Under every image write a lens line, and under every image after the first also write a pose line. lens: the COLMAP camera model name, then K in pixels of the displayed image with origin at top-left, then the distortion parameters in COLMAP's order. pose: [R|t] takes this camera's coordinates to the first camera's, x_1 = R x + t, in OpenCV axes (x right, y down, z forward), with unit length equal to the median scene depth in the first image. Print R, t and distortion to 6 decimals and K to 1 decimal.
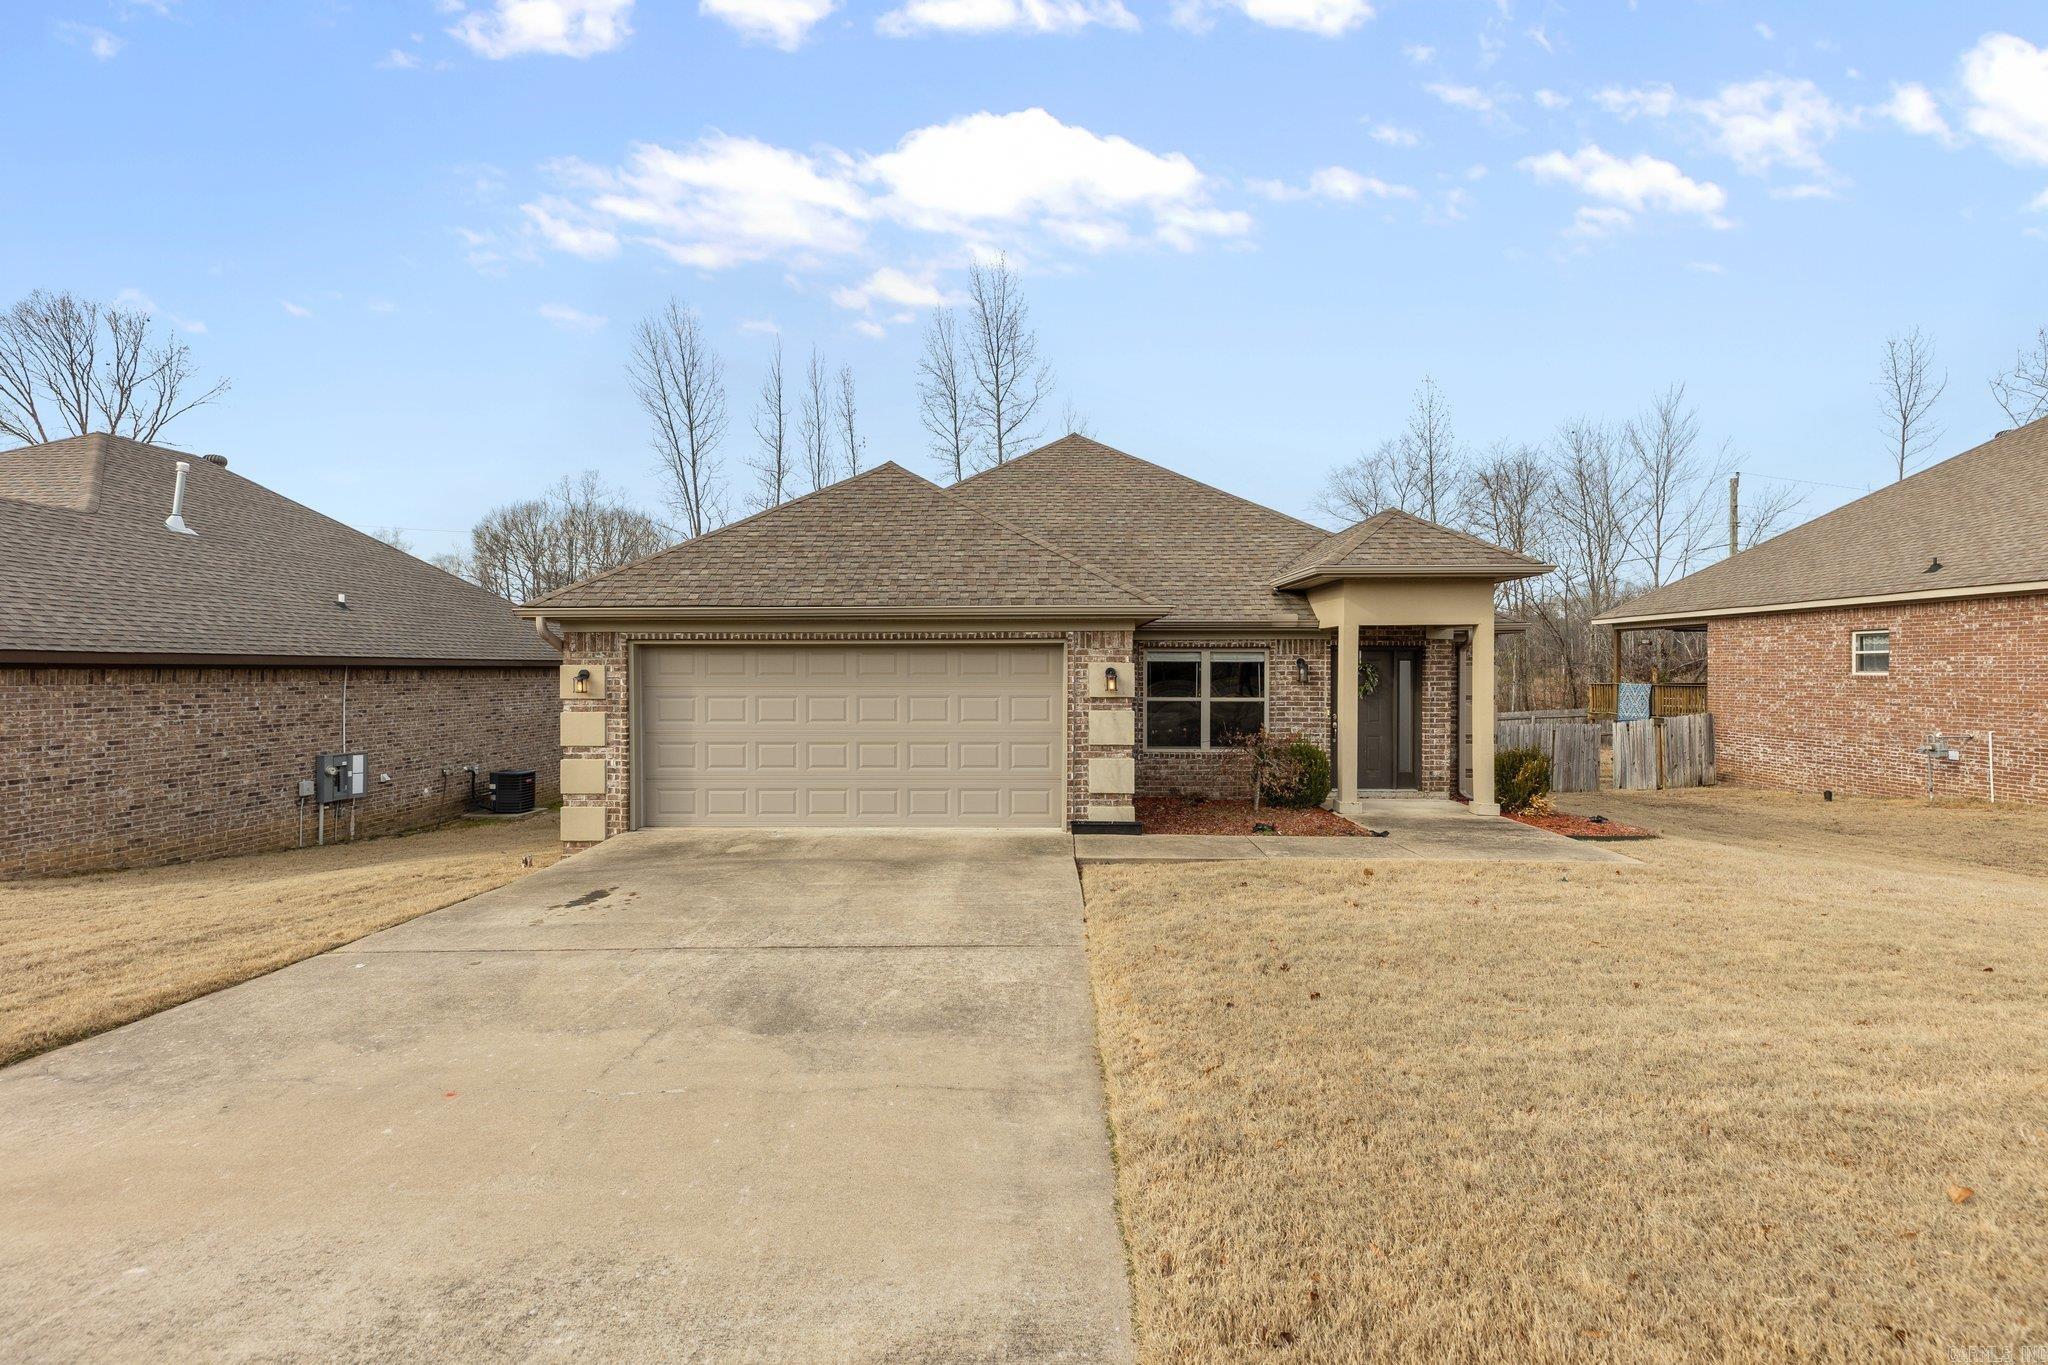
lens RADIAL K [[939.4, 0, 1037.3], [0, 939.4, 665.4], [0, 0, 1]] dist [0.004118, 0.000528]
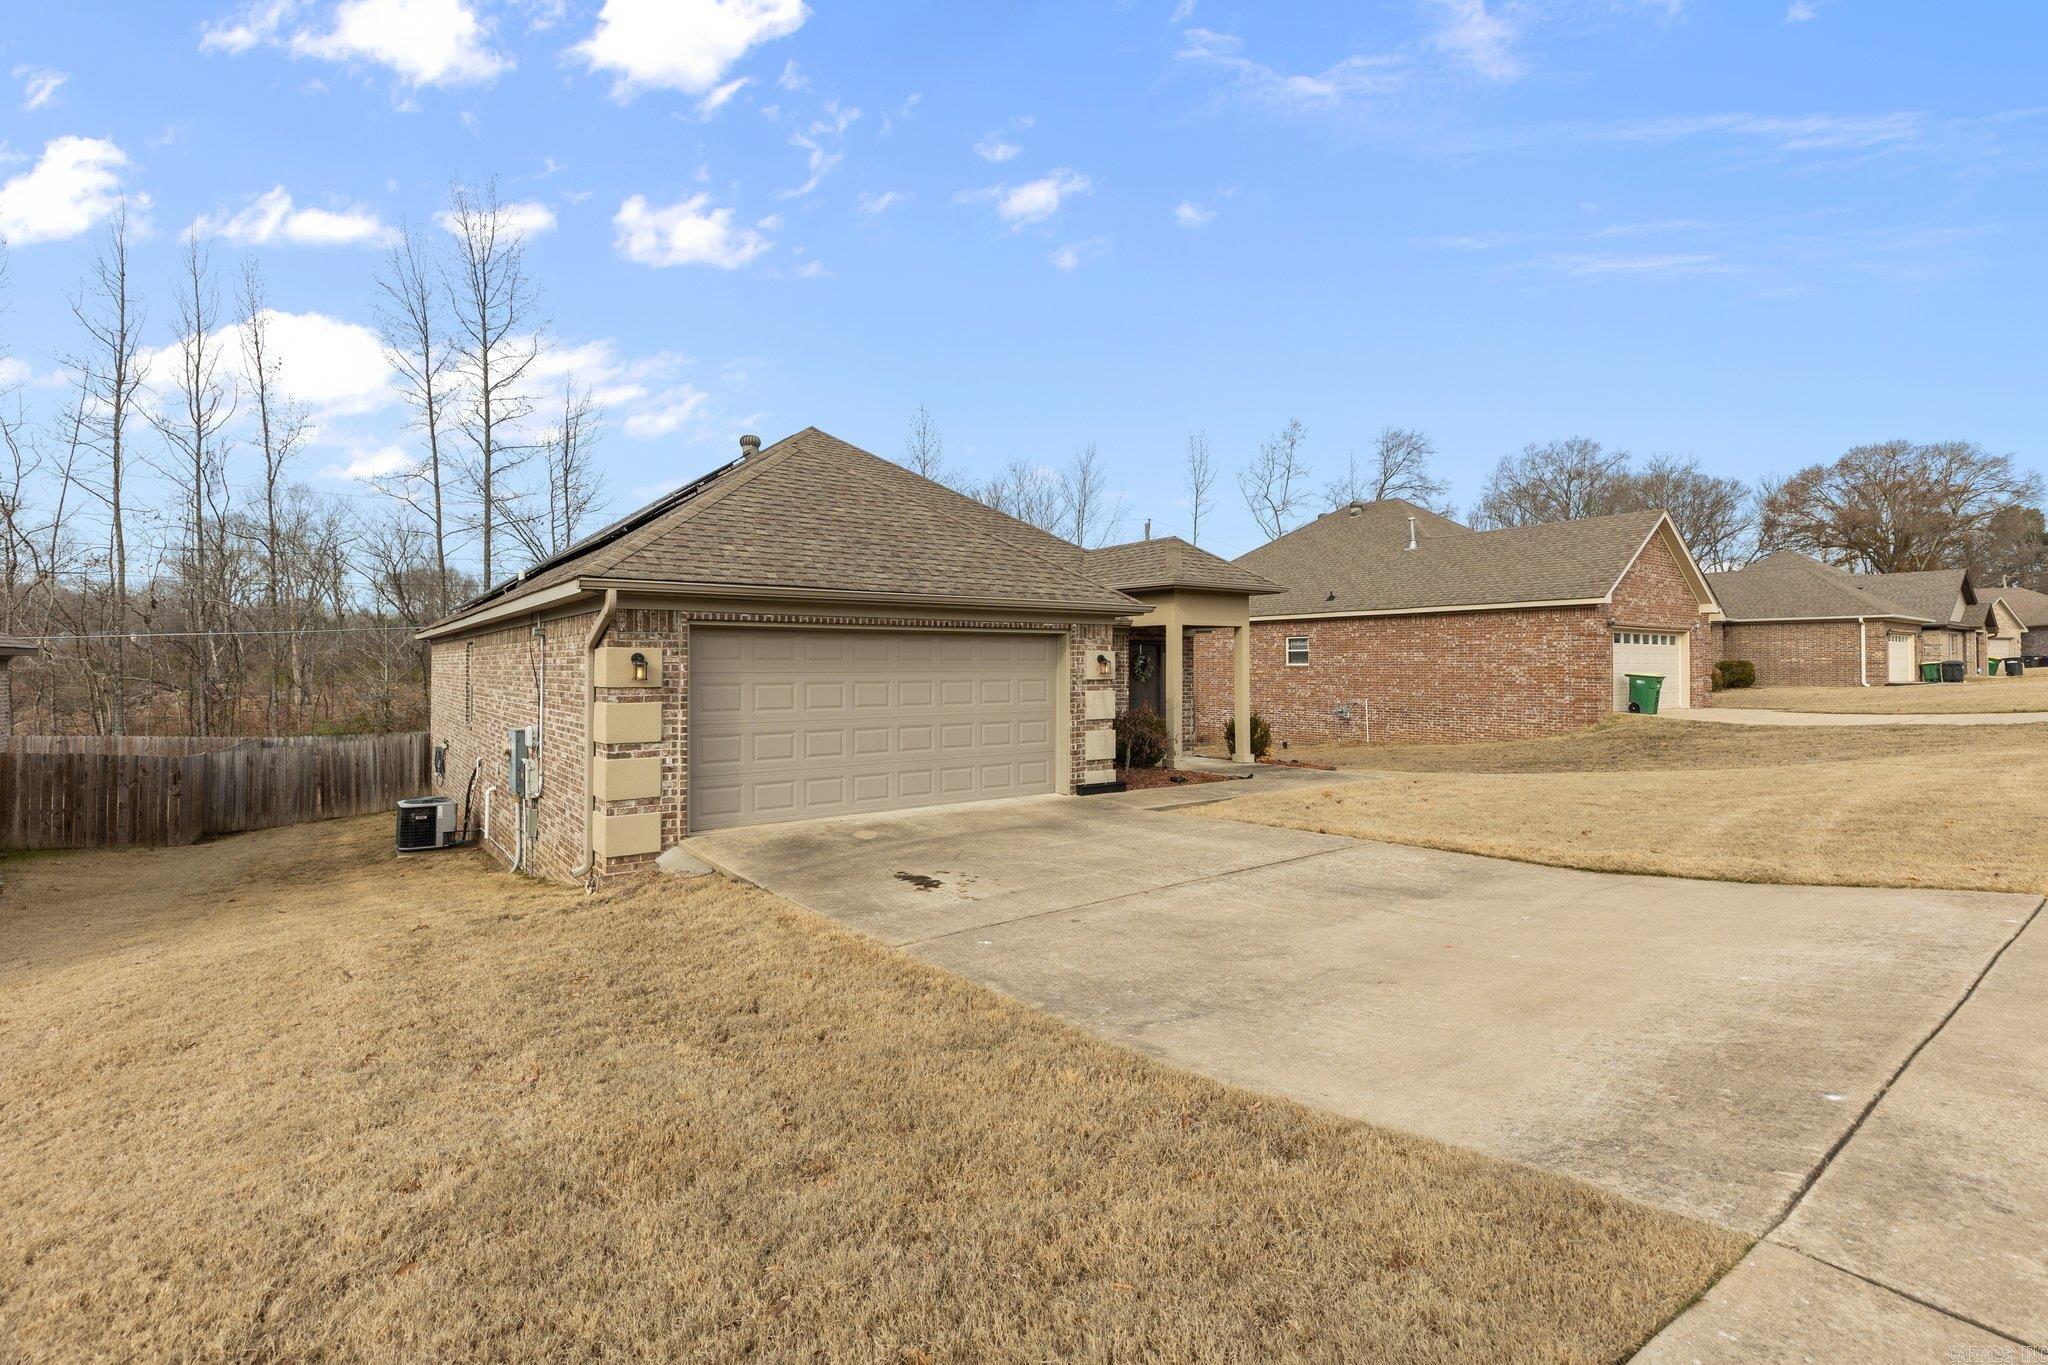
lens RADIAL K [[939.5, 0, 1048.8], [0, 939.5, 645.0], [0, 0, 1]] dist [0.000805, 0.000250]
pose [[0.782268, 0.013273, 0.622801, -0.719407], [-0.001715, 0.999815, -0.019154, 0.012811], [-0.622940, 0.013916, 0.782146, 0.098271]]
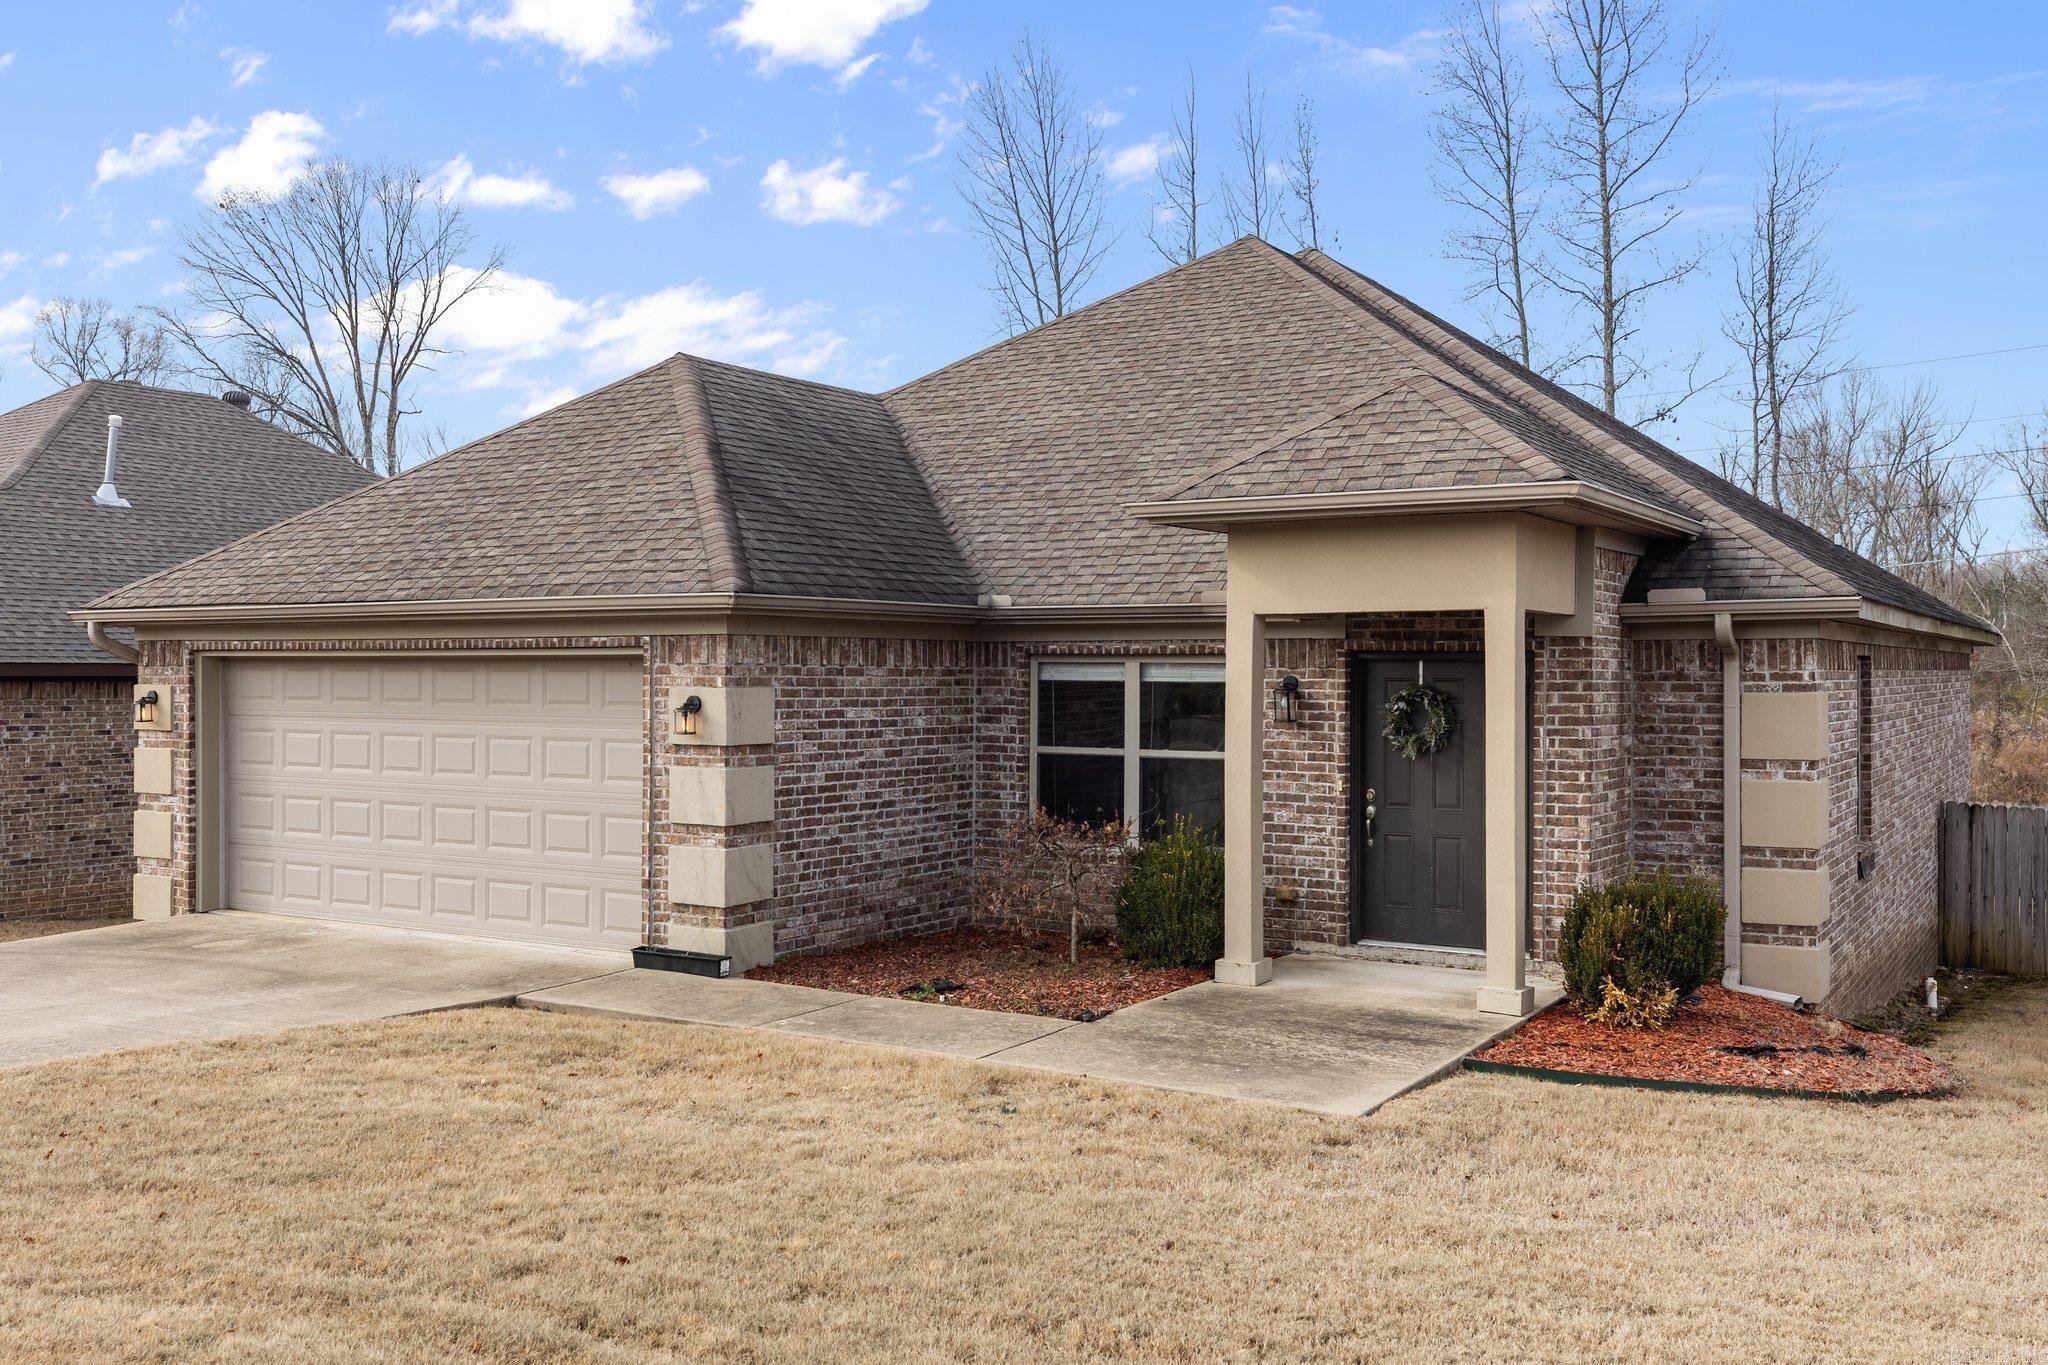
lens RADIAL K [[1883.2, 0, 1024.3], [0, 1883.2, 647.3], [0, 0, 1]] dist [0.002358, 0.000479]
pose [[0.859891, -0.002513, -0.510471, 0.870379], [-0.001191, 0.999975, -0.006929, -0.020511], [0.510476, 0.006566, 0.859867, 0.068653]]
